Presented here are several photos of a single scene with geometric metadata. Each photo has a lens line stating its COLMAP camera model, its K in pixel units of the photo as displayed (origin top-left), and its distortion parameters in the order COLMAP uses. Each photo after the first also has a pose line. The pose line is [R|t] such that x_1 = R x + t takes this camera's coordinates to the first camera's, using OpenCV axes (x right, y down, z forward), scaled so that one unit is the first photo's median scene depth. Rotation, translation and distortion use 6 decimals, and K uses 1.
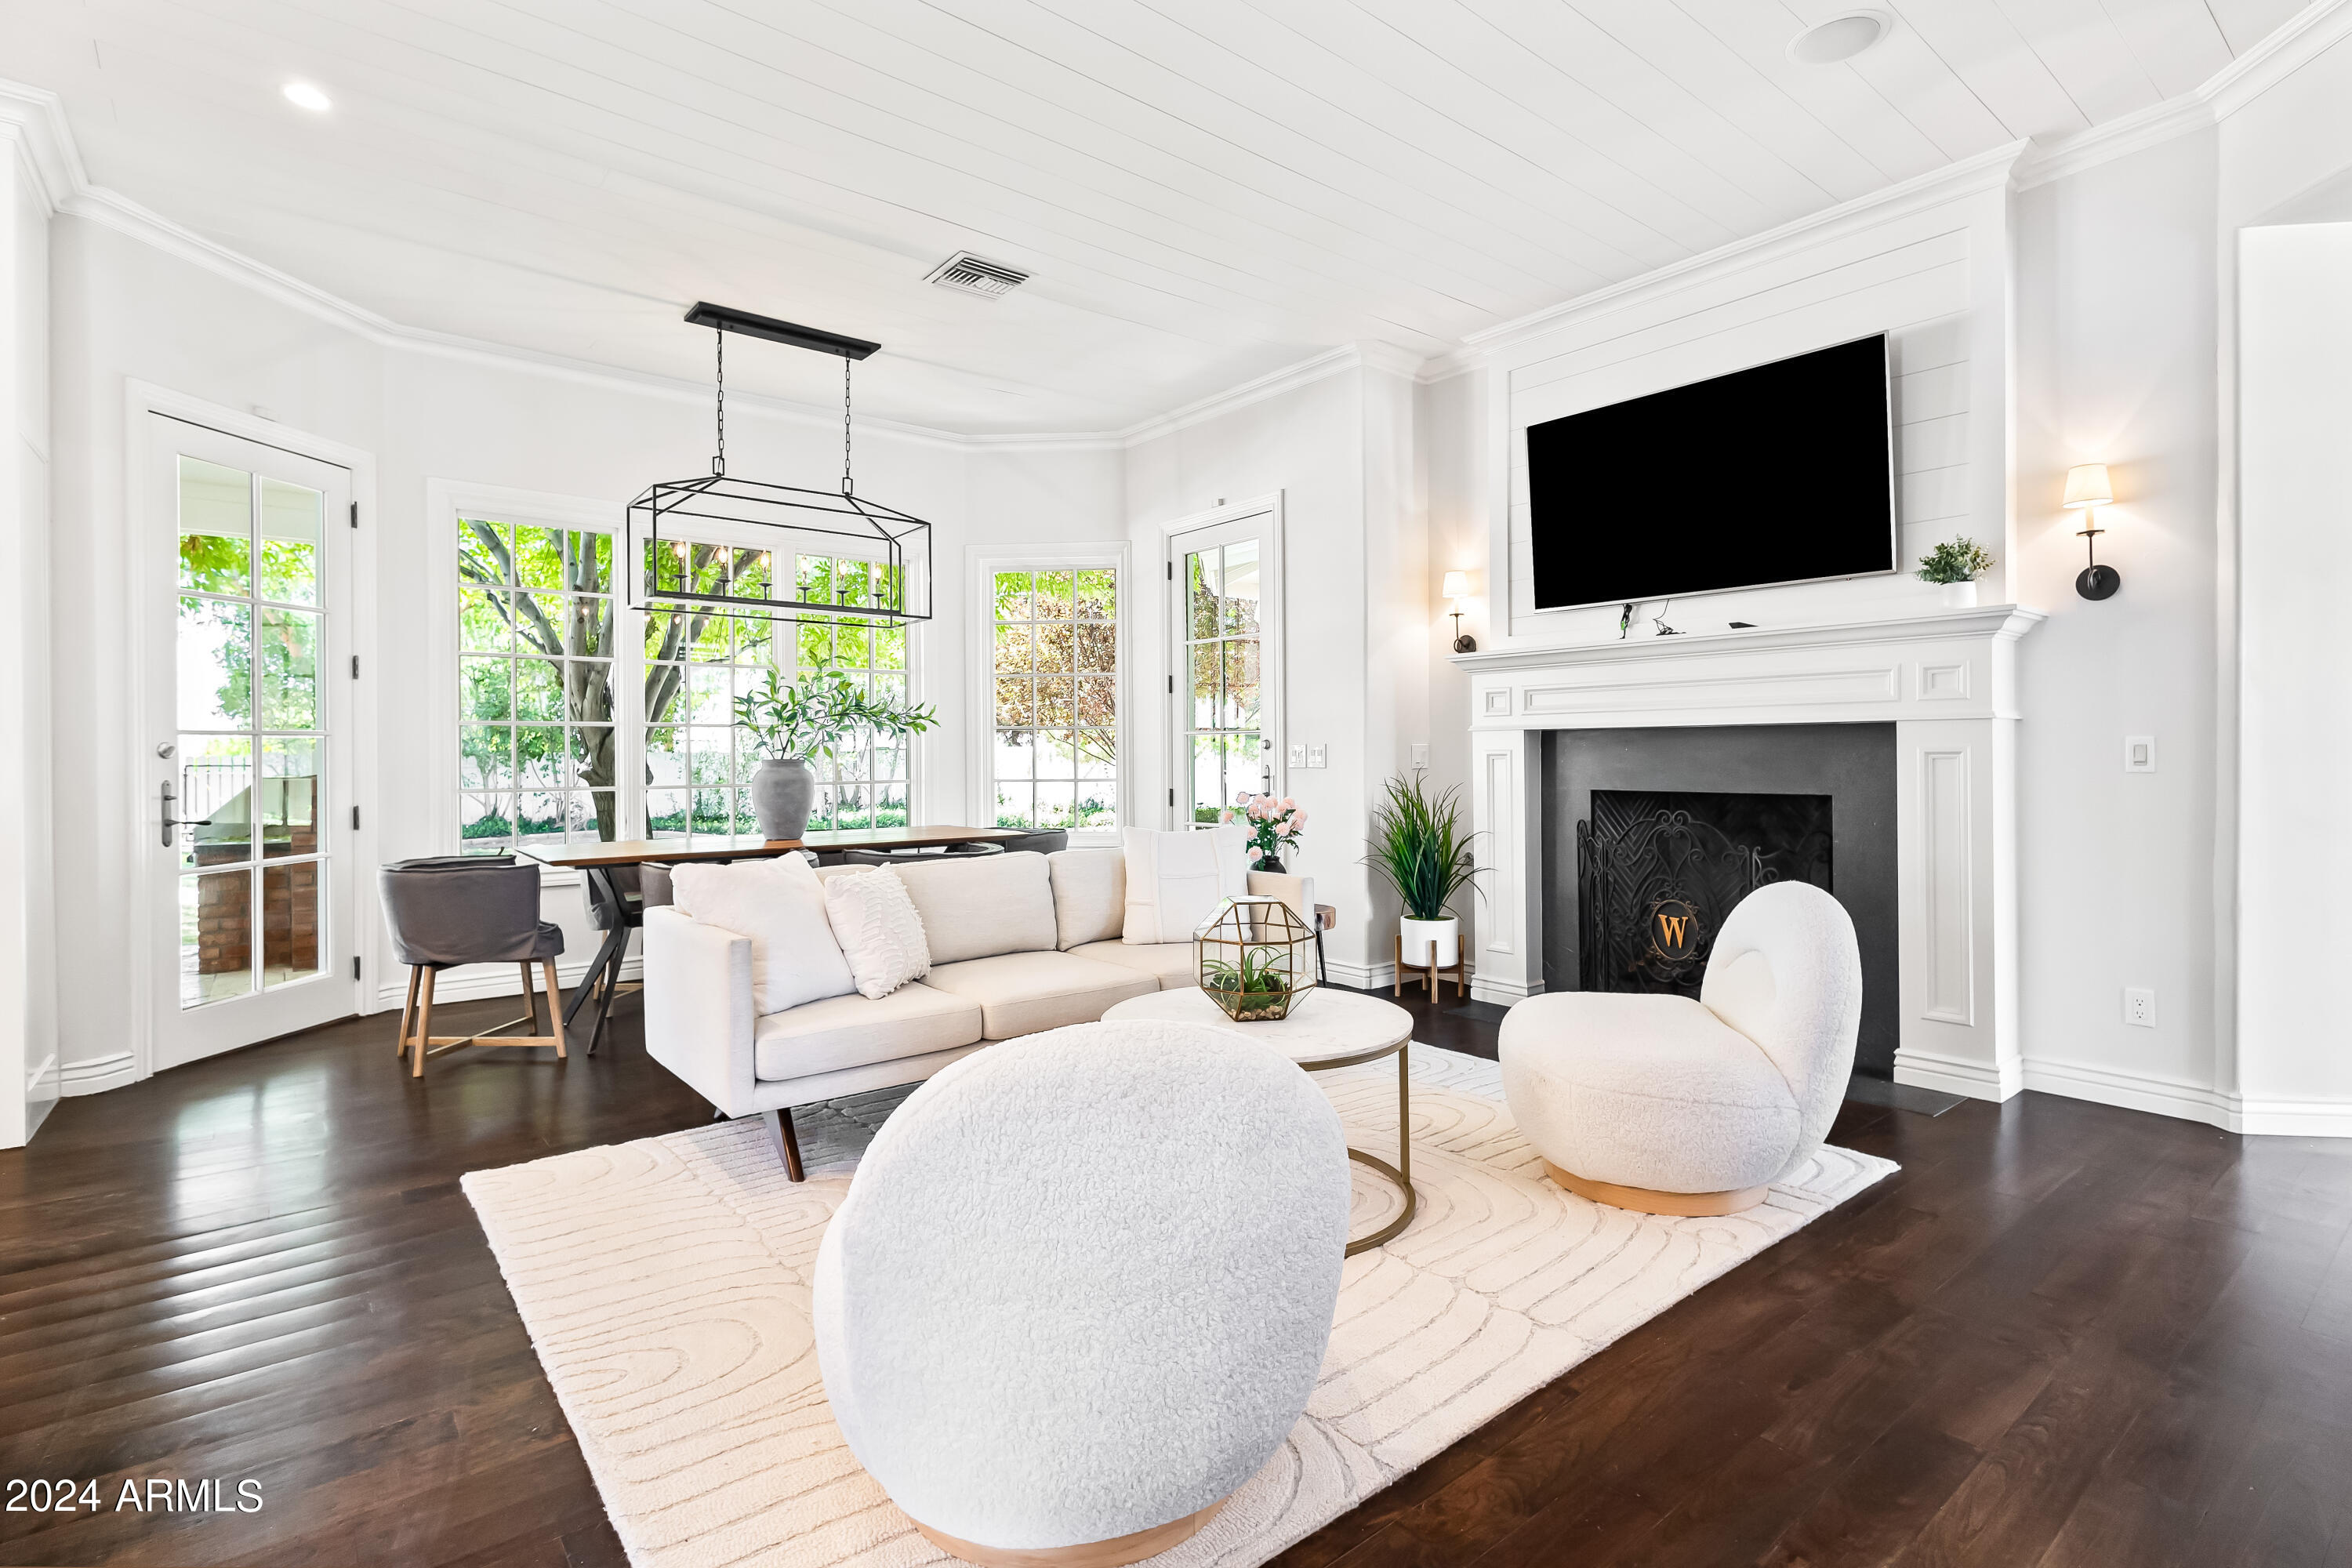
lens RADIAL K [[1115.4, 0, 1221.3], [0, 1115.4, 761.3], [0, 0, 1]] dist [0.010717, -0.001798]
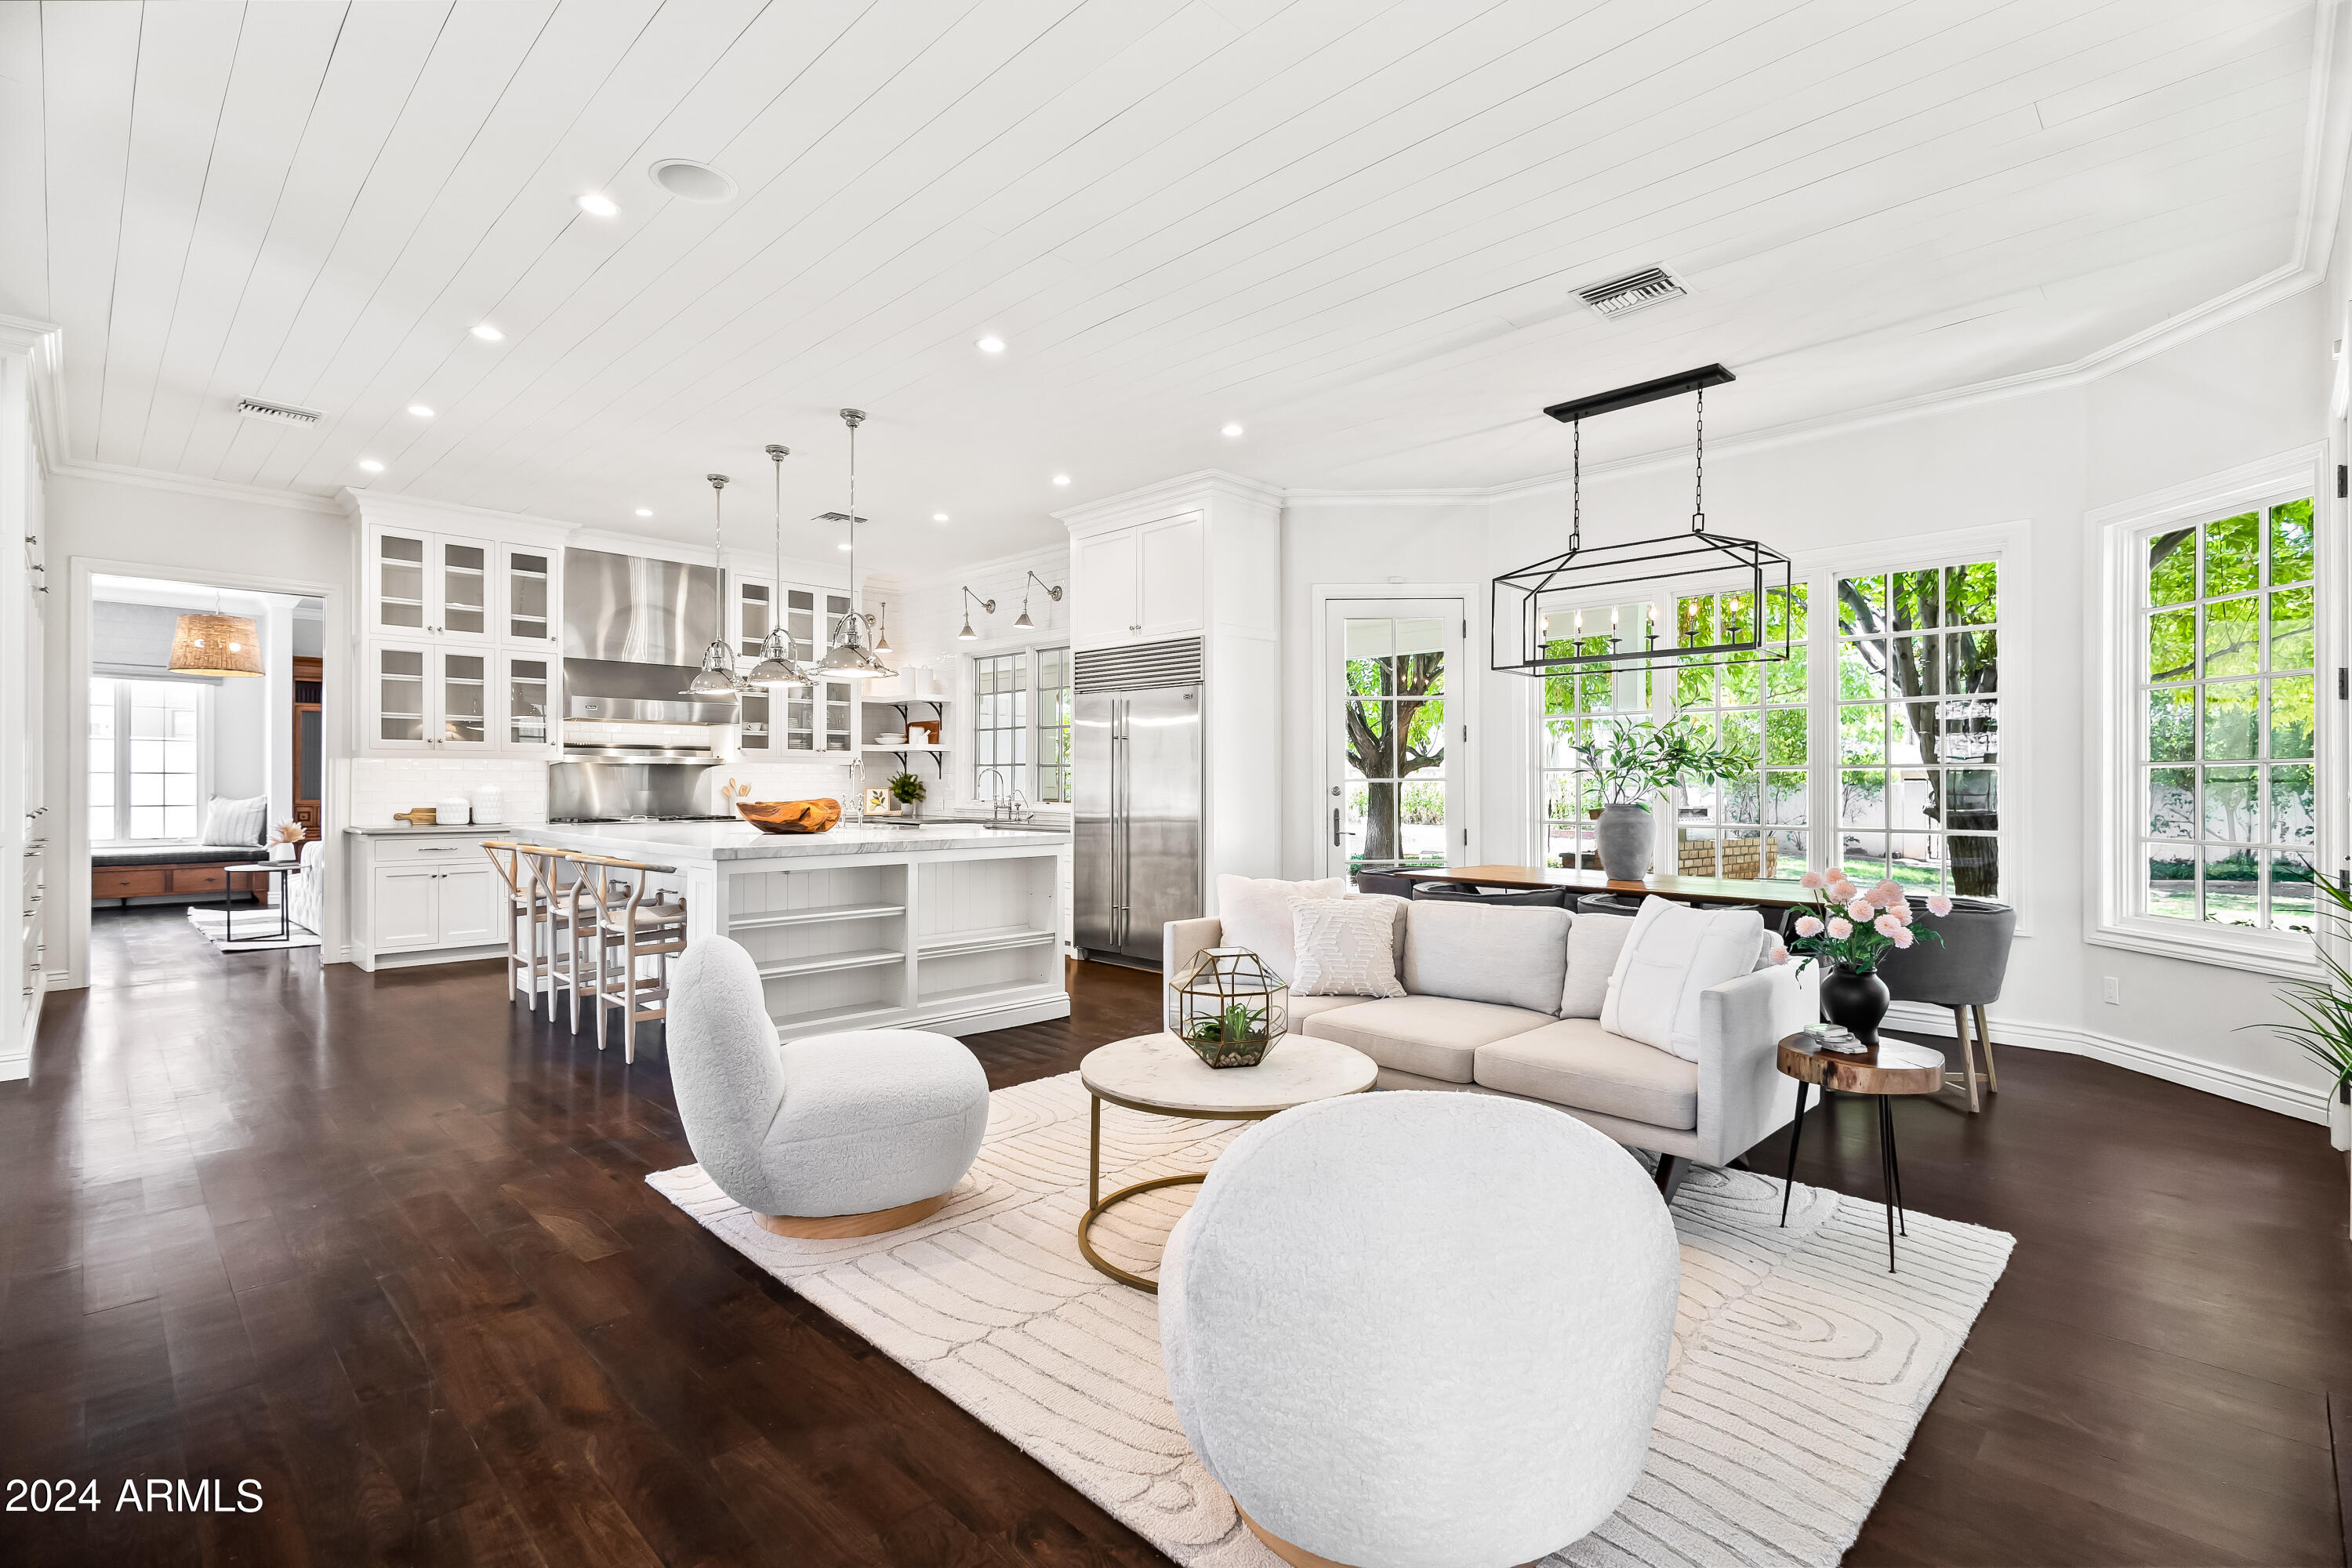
lens RADIAL K [[1115.4, 0, 1178.0], [0, 1115.4, 784.7], [0, 0, 1]] dist [0.010717, -0.001798]
pose [[0.088940, 0.008017, -0.996005, 0.688902], [-0.010181, 0.999923, 0.007139, -0.026514], [0.995985, 0.009505, 0.089014, 0.552455]]
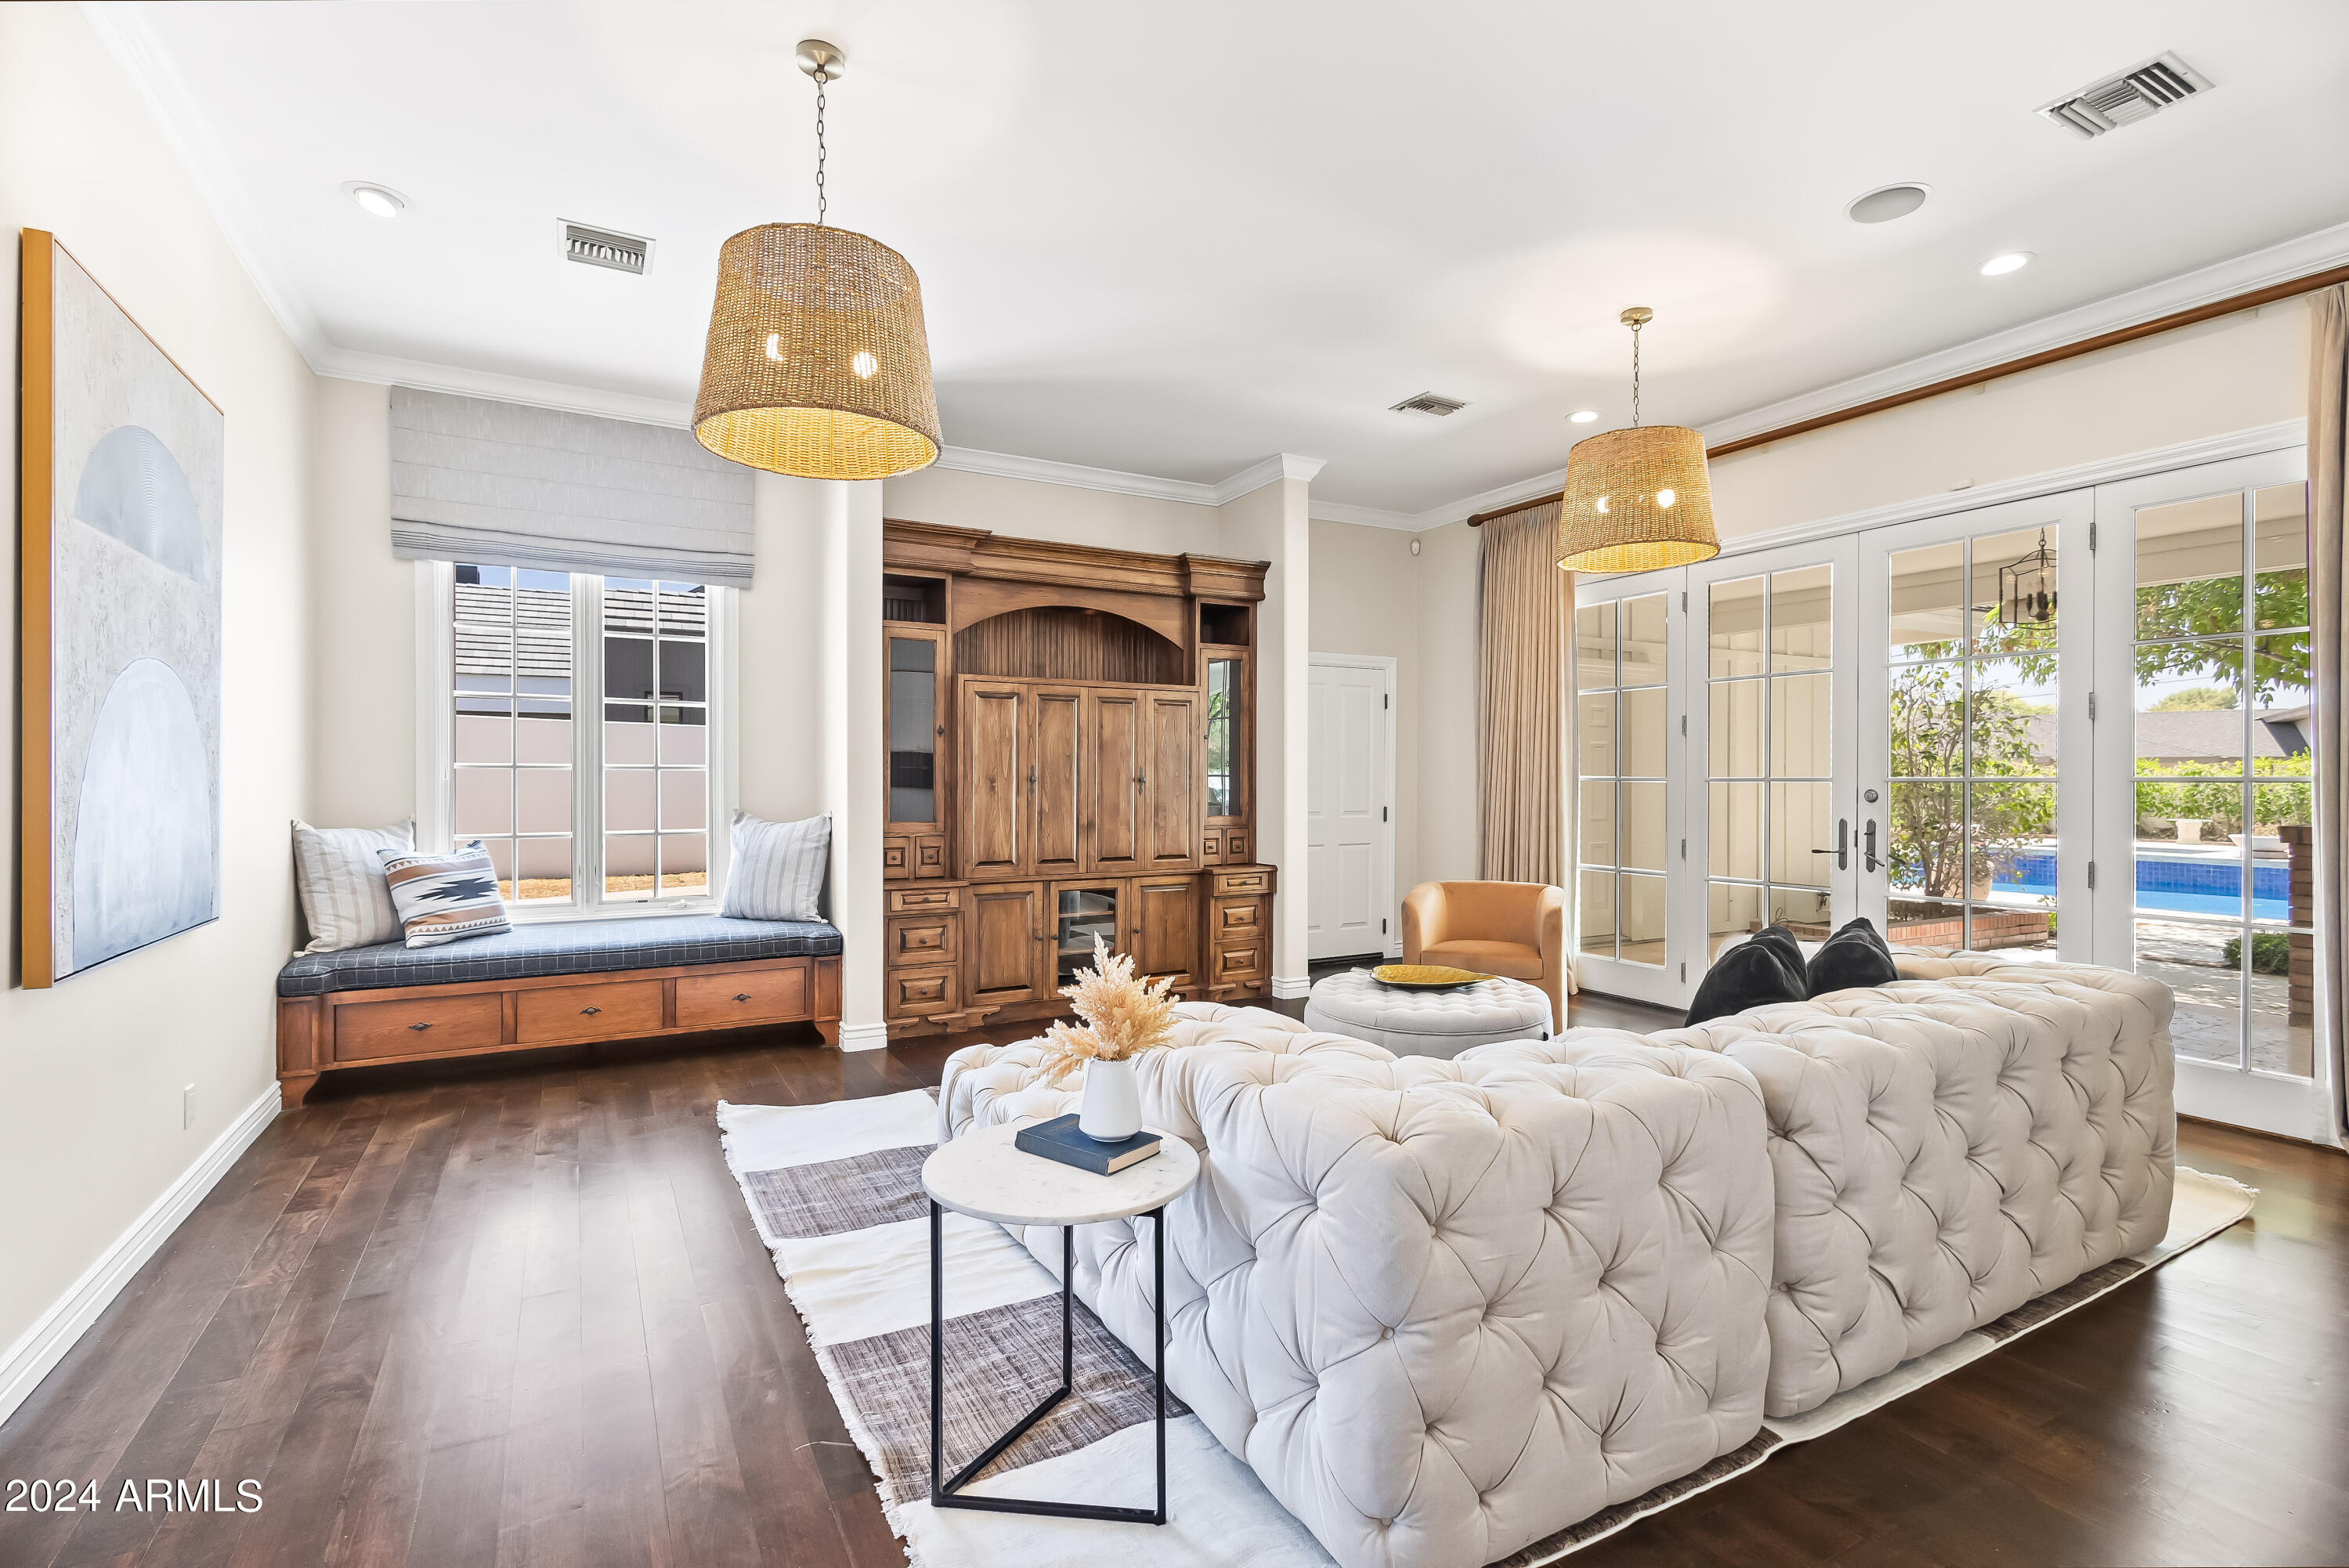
lens RADIAL K [[1114.0, 0, 1164.2], [0, 1114.0, 785.8], [0, 0, 1]] dist [0.010717, -0.001798]
pose [[-0.197276, 0.015553, -0.980225, -0.930526], [-0.007750, 0.999818, 0.017423, -0.018640], [0.980317, 0.011034, -0.197120, -0.700400]]
